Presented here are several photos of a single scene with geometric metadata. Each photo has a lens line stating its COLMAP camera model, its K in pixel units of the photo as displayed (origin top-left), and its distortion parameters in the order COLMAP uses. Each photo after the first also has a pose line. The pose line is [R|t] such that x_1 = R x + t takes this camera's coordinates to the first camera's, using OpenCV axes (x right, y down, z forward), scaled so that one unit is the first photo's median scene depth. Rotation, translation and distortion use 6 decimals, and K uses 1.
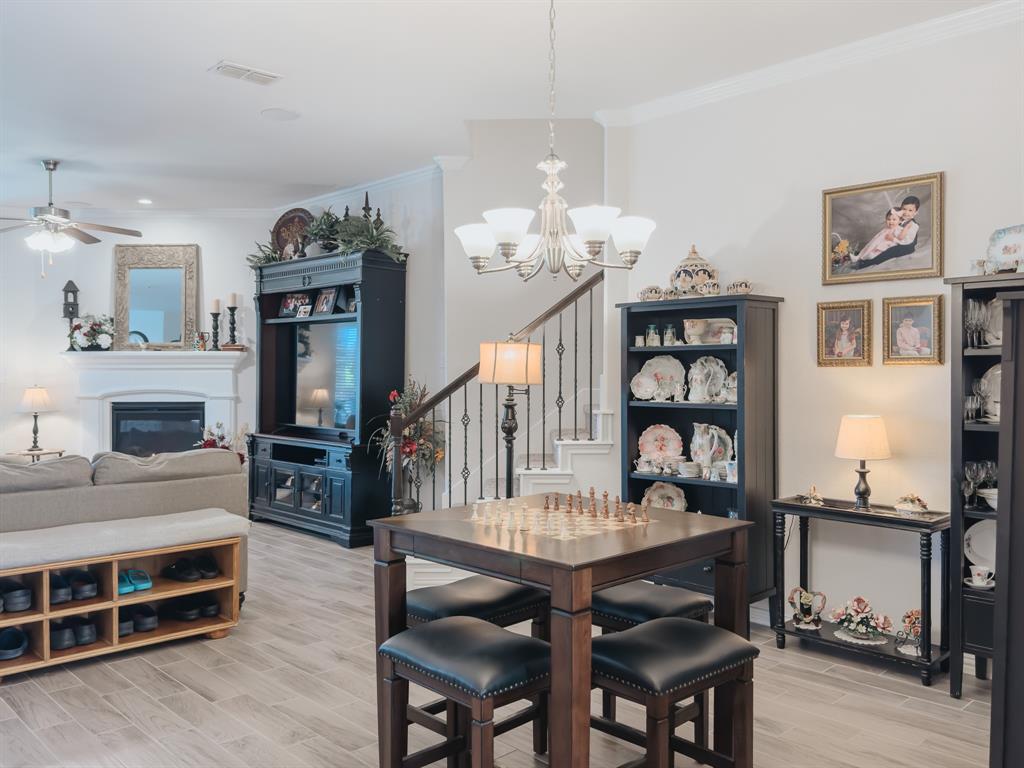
lens RADIAL K [[849.1, 0, 512.0], [0, 849.1, 384.0], [0, 0, 1]] dist [0.135625, -0.279746]
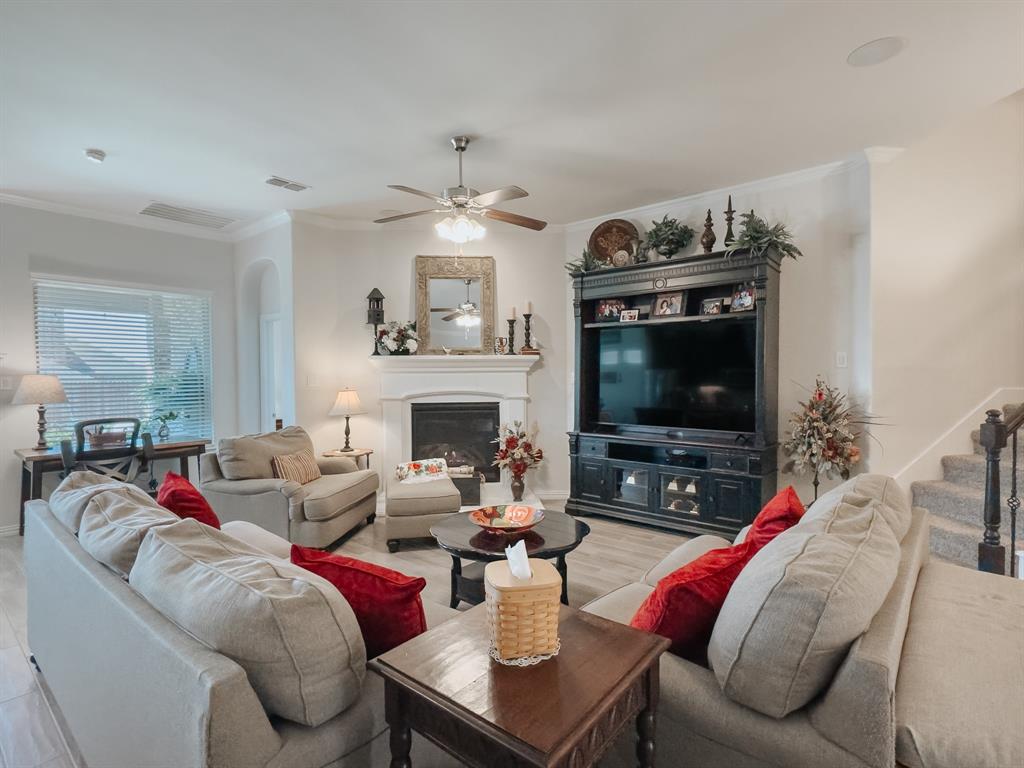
lens RADIAL K [[521.4, 0, 512.0], [0, 521.4, 384.0], [0, 0, 1]] dist [-0.000028, -0.000018]
pose [[0.993685, -0.007508, 0.111956, -0.421375], [0.007303, 0.999971, 0.002241, -0.003375], [-0.111969, -0.001409, 0.993711, 0.350727]]
